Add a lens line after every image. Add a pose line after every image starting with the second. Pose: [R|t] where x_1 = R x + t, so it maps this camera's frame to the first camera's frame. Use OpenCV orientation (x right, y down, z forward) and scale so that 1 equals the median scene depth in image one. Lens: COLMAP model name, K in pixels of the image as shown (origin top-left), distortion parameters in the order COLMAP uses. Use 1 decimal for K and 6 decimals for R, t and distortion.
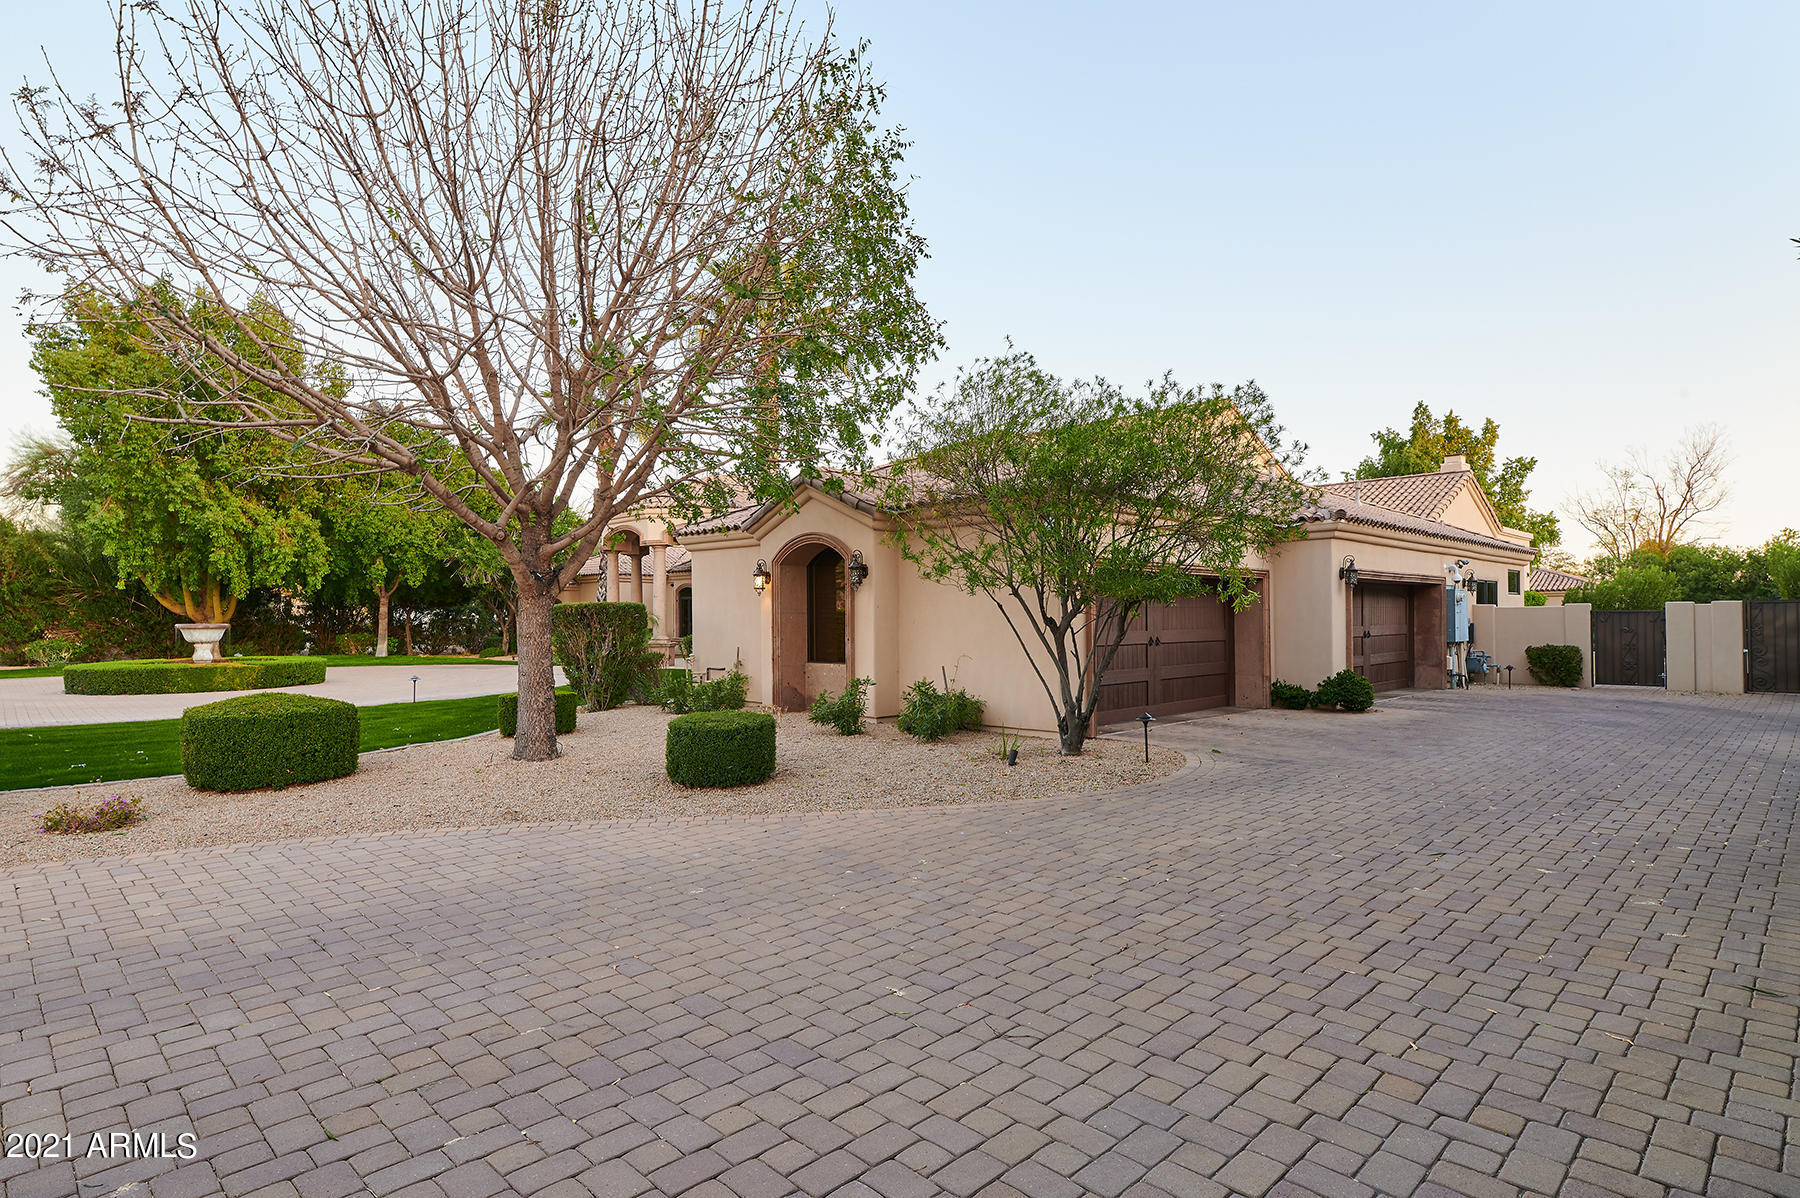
lens RADIAL K [[967.9, 0, 900.4], [0, 967.9, 610.2], [0, 0, 1]] dist [0.002123, 0.001268]
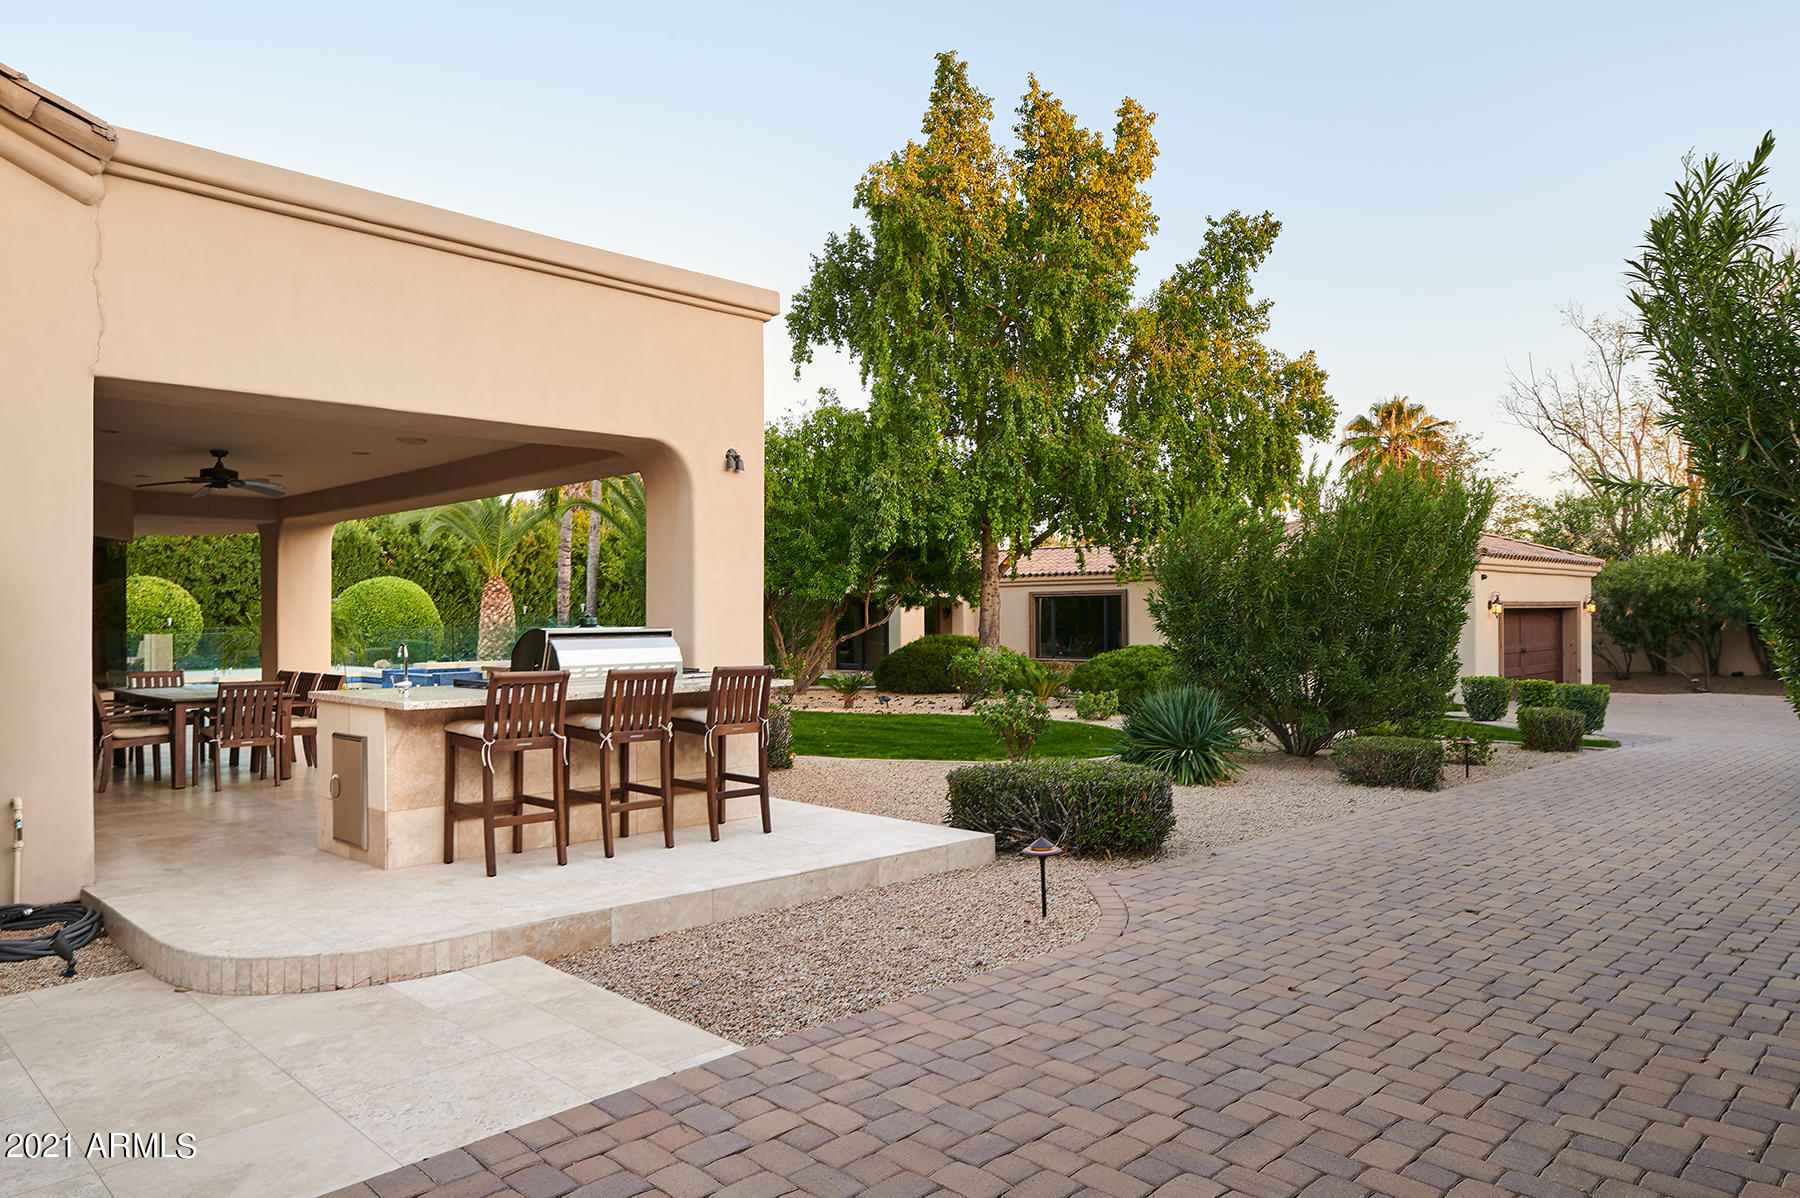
lens RADIAL K [[1191.7, 0, 899.6], [0, 1191.7, 596.9], [0, 0, 1]] dist [-0.002751, -0.007531]
pose [[0.999859, 0.005481, -0.015870, 0.391505], [-0.005695, 0.999893, -0.013509, 0.001071], [0.015795, 0.013597, 0.999783, 0.401537]]
